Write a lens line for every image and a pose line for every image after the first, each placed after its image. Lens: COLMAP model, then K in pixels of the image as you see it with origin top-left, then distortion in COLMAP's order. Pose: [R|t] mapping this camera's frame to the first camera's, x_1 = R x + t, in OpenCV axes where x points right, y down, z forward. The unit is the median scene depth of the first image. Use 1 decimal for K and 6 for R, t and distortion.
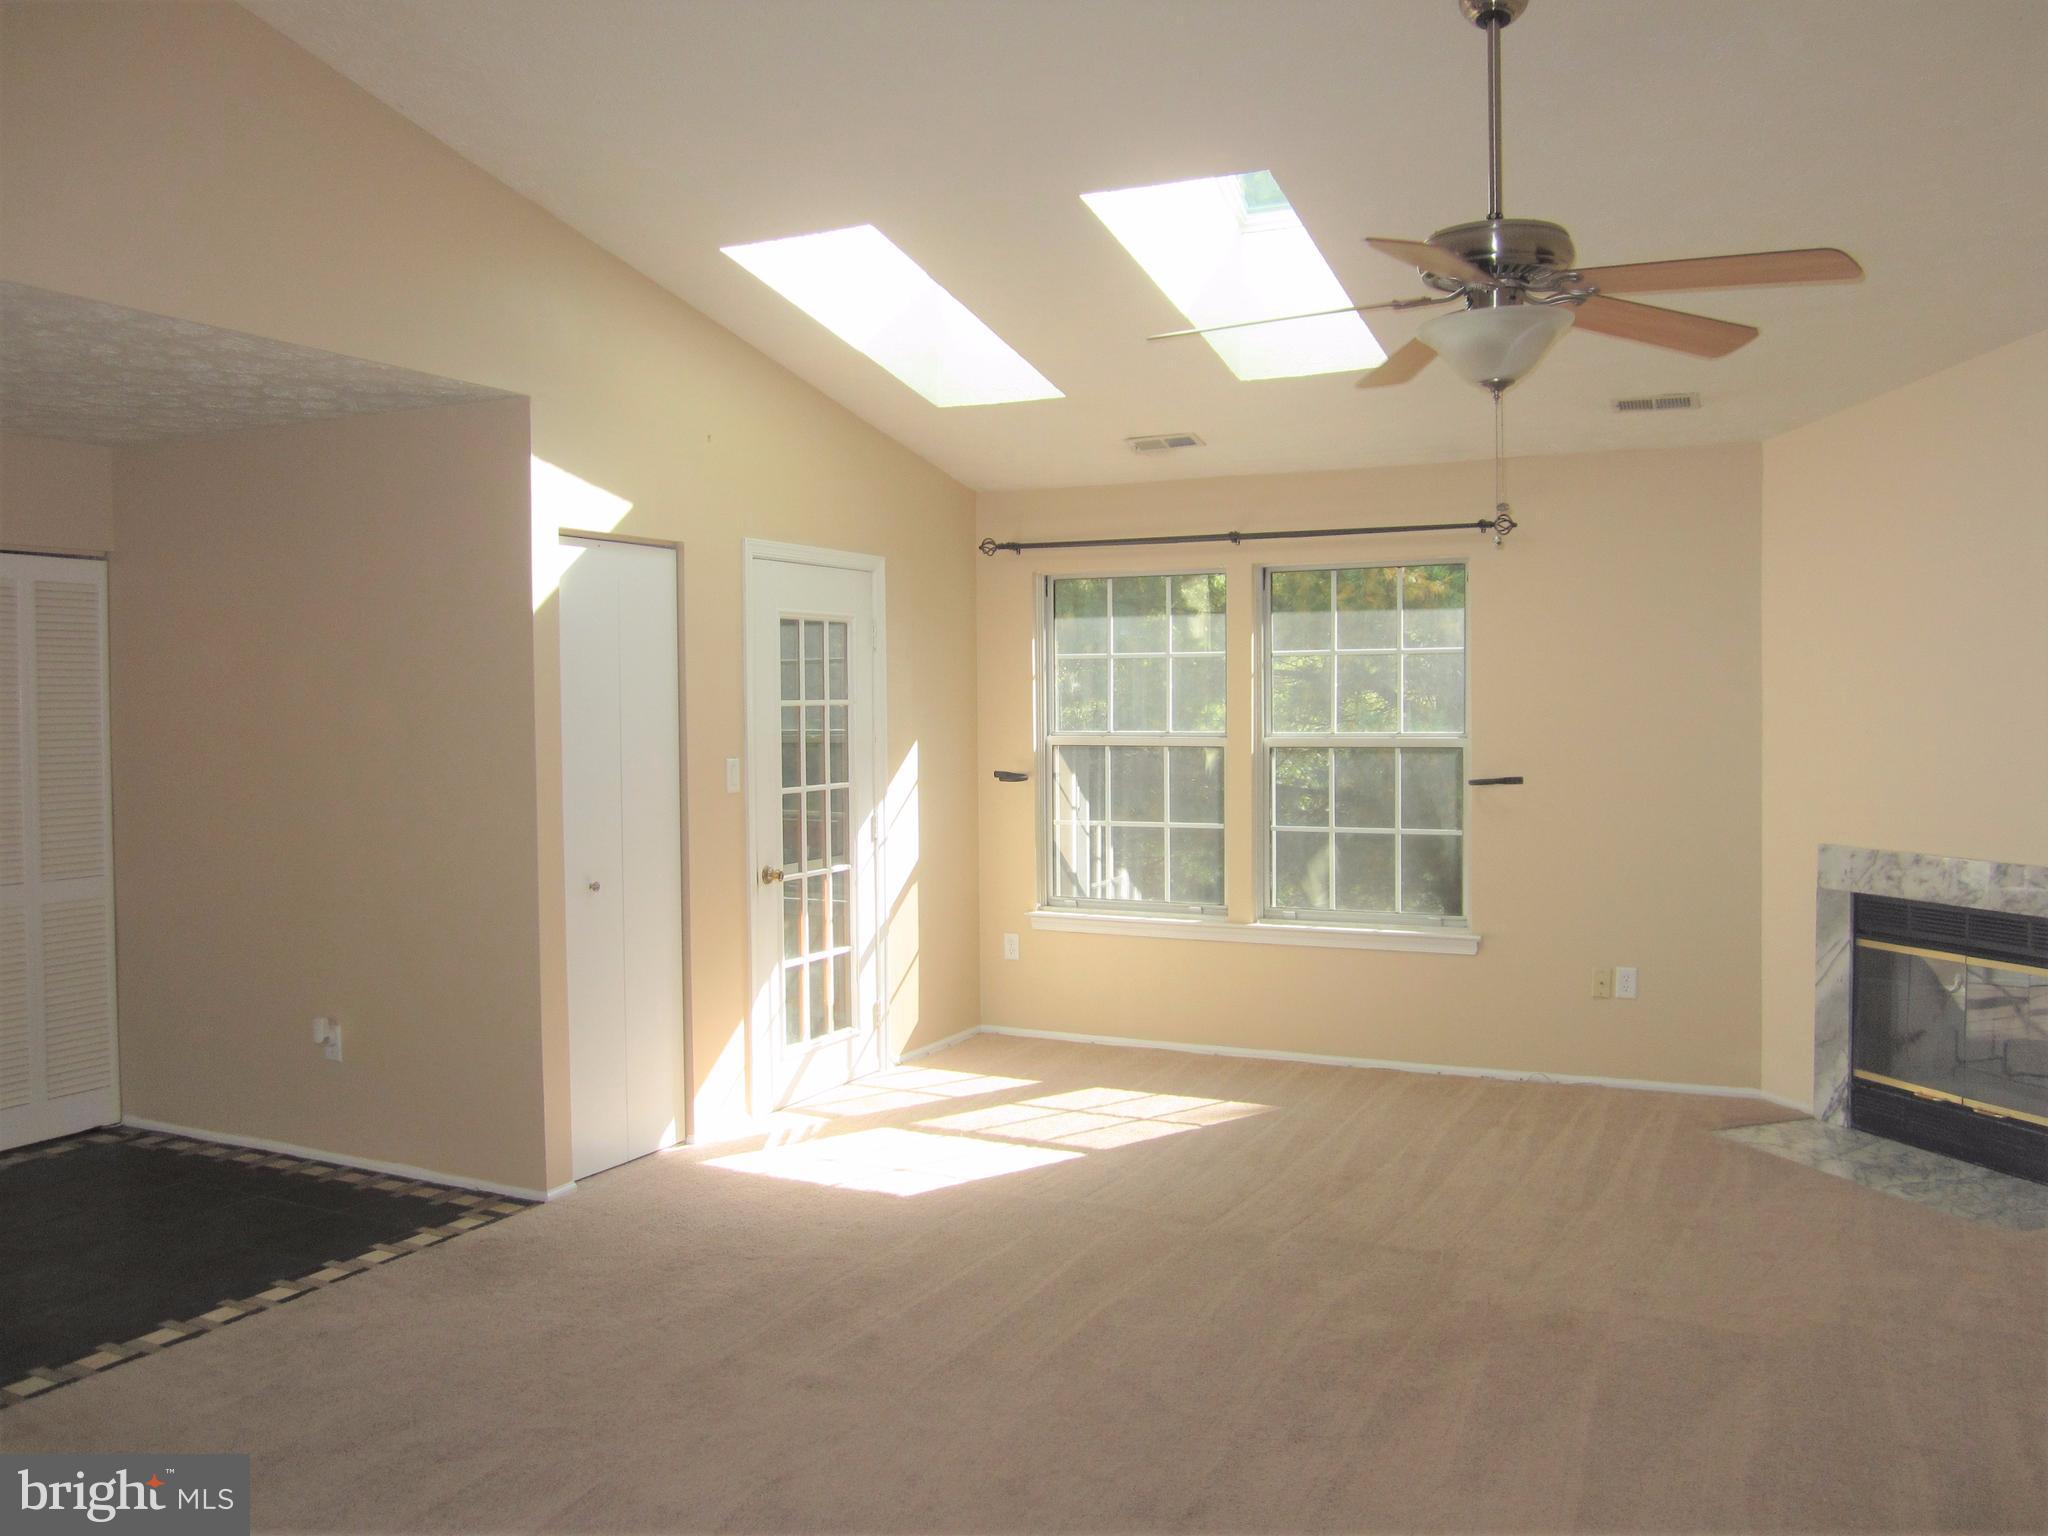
lens RADIAL K [[1648.1, 0, 1024.0], [0, 1648.1, 768.0], [0, 0, 1]] dist [-0.066684, 0.020671]
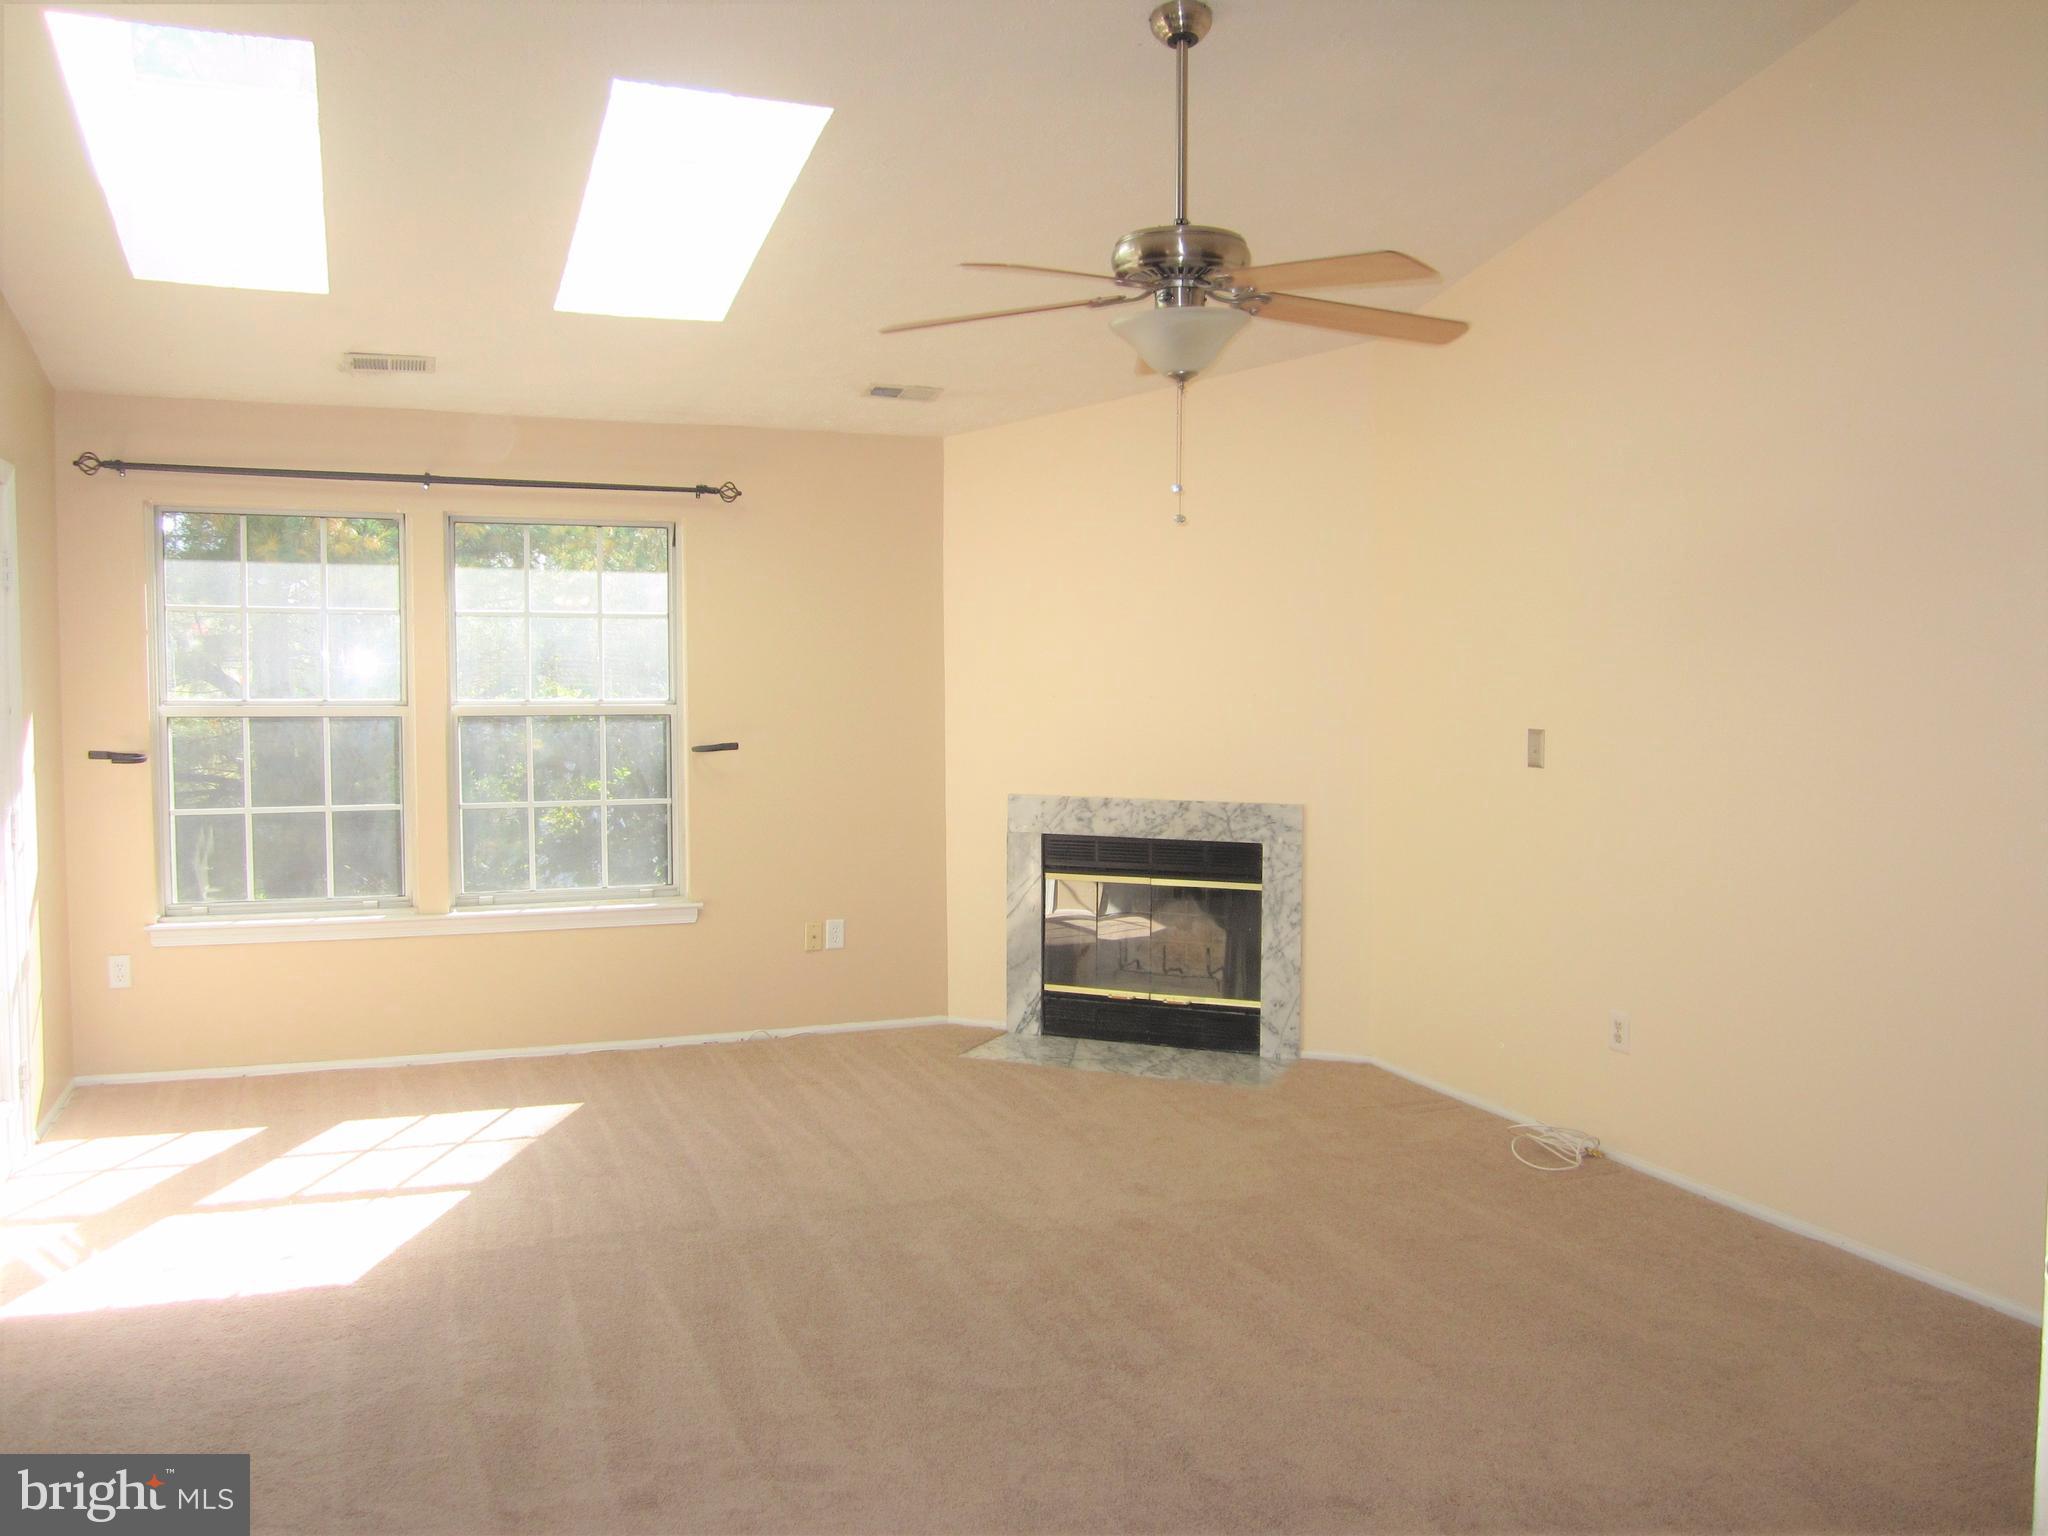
lens RADIAL K [[1648.1, 0, 1024.0], [0, 1648.1, 768.0], [0, 0, 1]] dist [-0.066684, 0.020671]
pose [[0.674245, -0.031714, 0.737827, -0.348525], [0.019167, 0.999492, 0.025447, -0.001424], [-0.738259, -0.003016, 0.674510, 0.191465]]
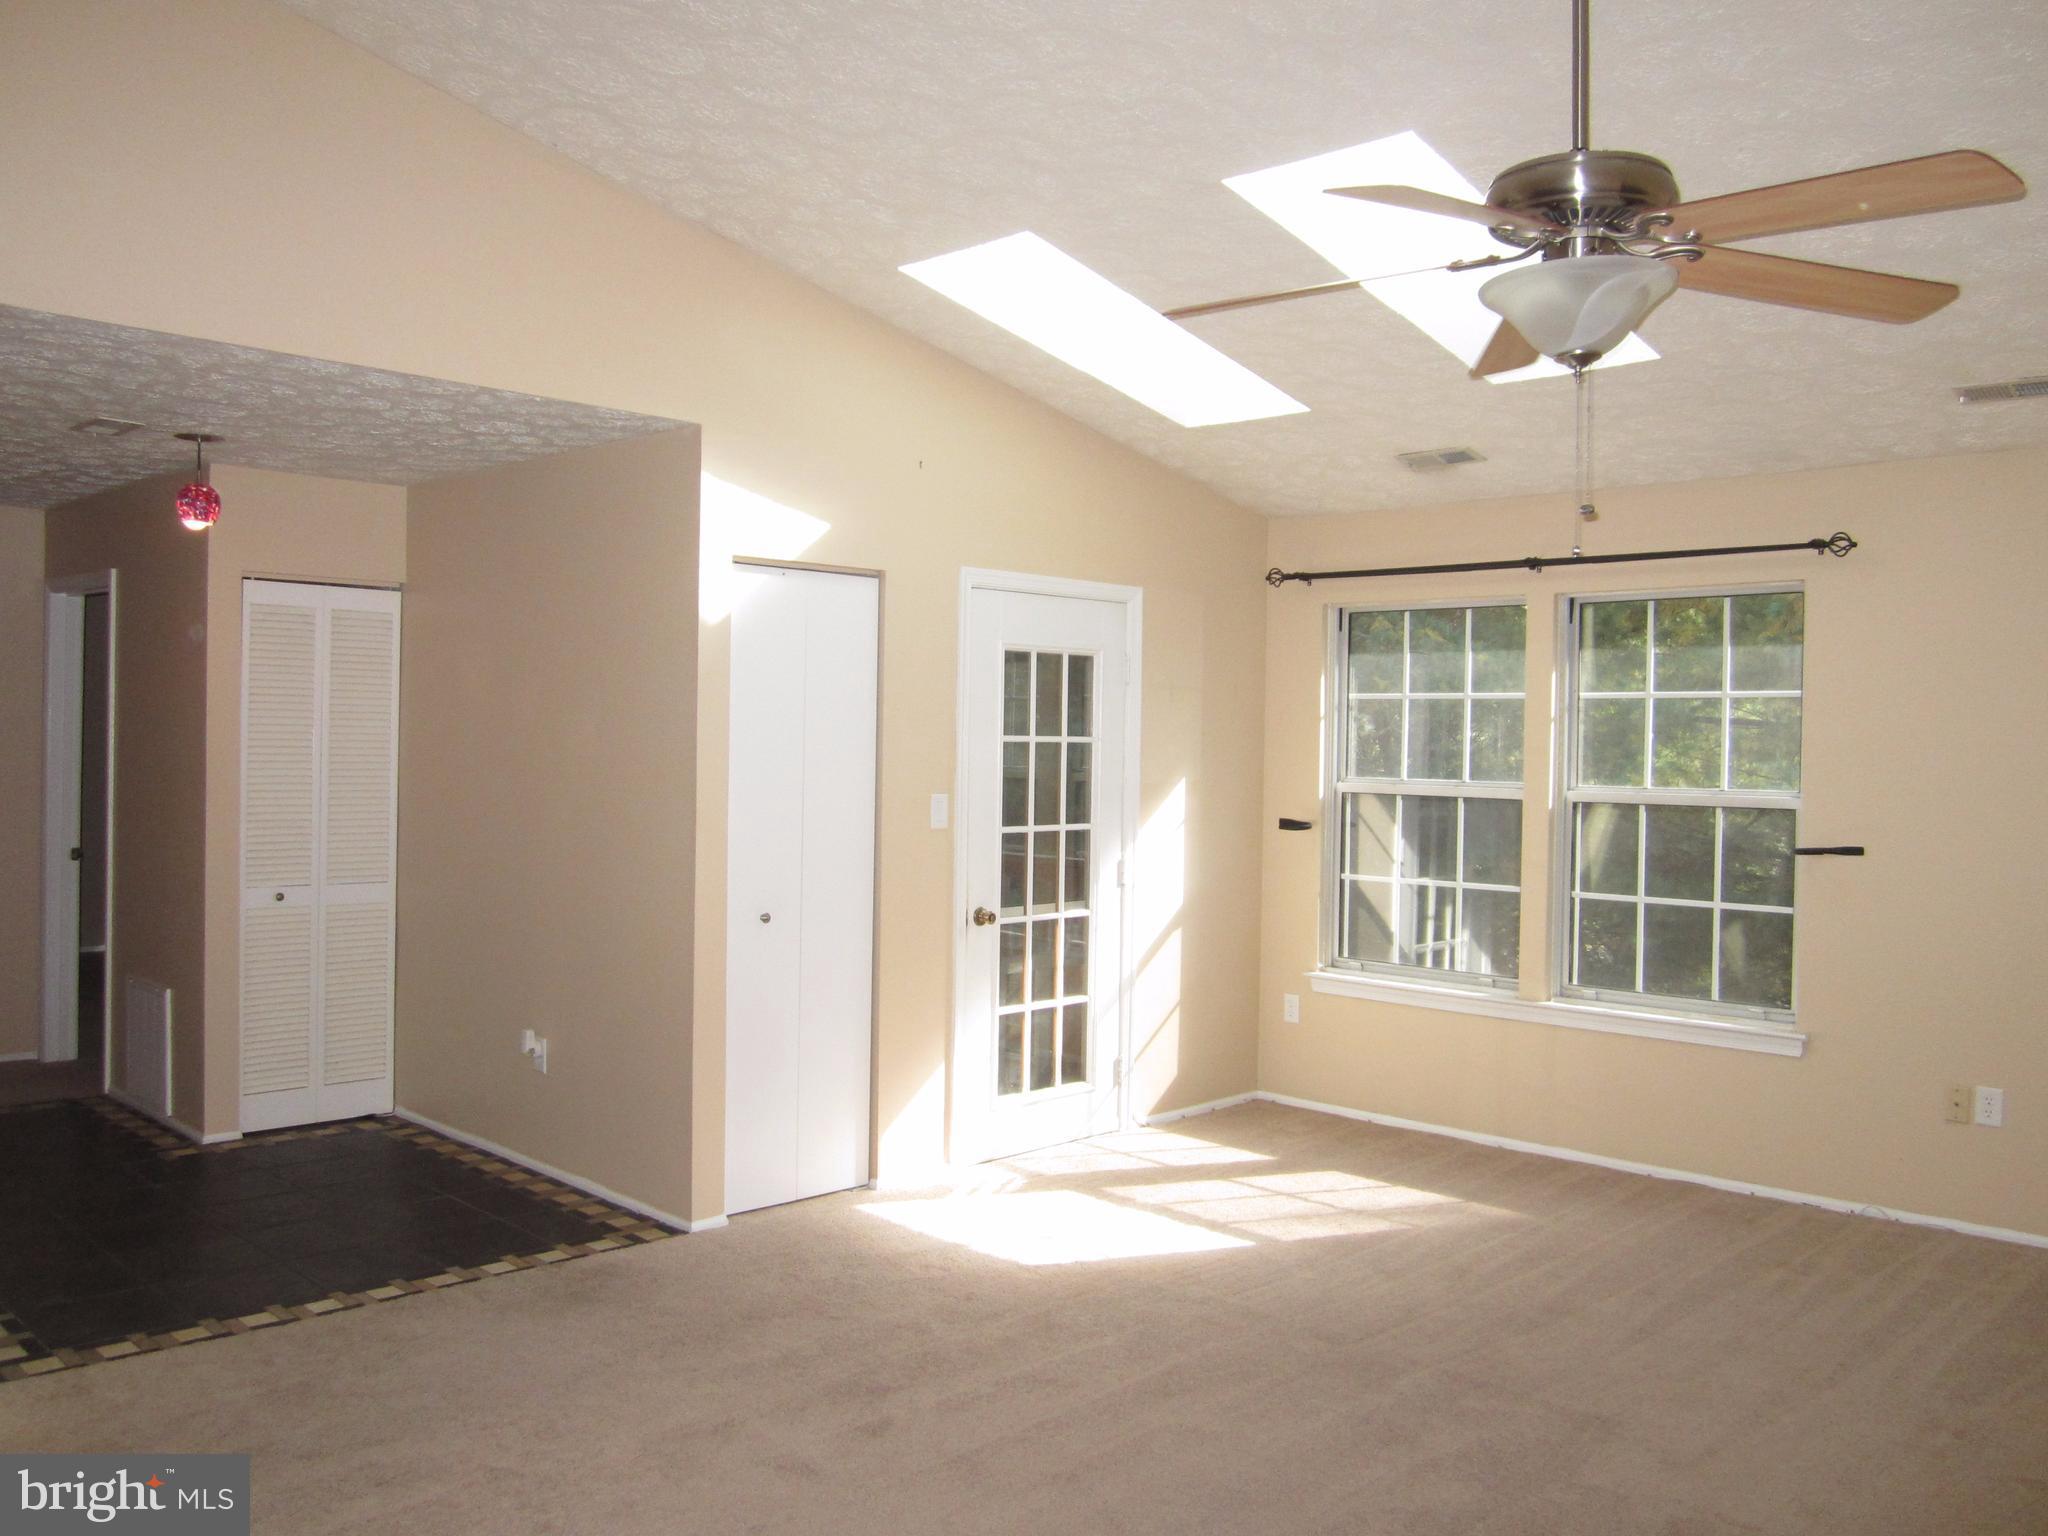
lens RADIAL K [[1648.1, 0, 1024.0], [0, 1648.1, 768.0], [0, 0, 1]] dist [-0.066684, 0.020671]
pose [[0.949097, 0.027620, -0.313772, 0.166266], [-0.036087, 0.999124, -0.021205, -0.001940], [0.312911, 0.031448, 0.949262, 0.090457]]
